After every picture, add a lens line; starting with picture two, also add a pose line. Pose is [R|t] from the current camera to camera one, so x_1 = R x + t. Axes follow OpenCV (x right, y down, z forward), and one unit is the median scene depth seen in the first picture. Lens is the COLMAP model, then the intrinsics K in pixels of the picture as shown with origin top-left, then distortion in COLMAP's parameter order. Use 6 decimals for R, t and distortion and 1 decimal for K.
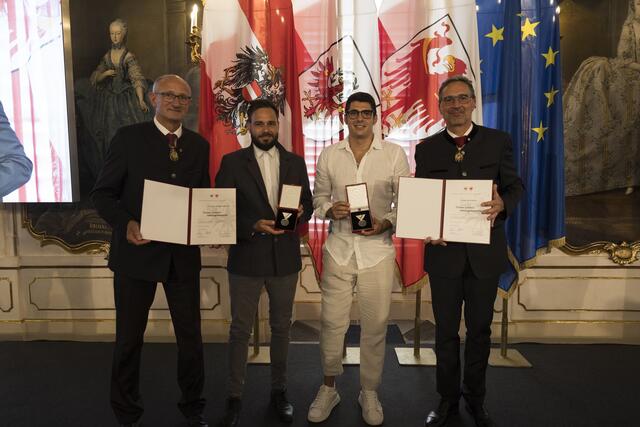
lens RADIAL K [[432.9, 0, 318.6], [0, 432.9, 214.7], [0, 0, 1]] dist [0.007719, -0.000814]
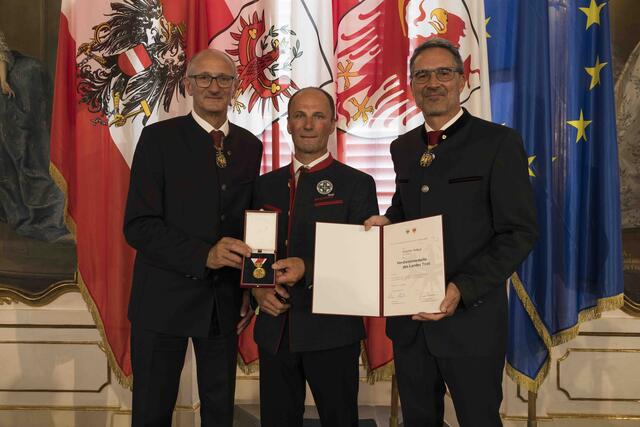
lens RADIAL K [[541.6, 0, 322.6], [0, 541.6, 211.8], [0, 0, 1]] dist [-0.001485, 0.007271]
pose [[0.999920, 0.012636, 0.000940, 0.126831], [-0.012544, 0.997678, -0.066940, -0.007488], [-0.001784, 0.066923, 0.997757, 0.204234]]
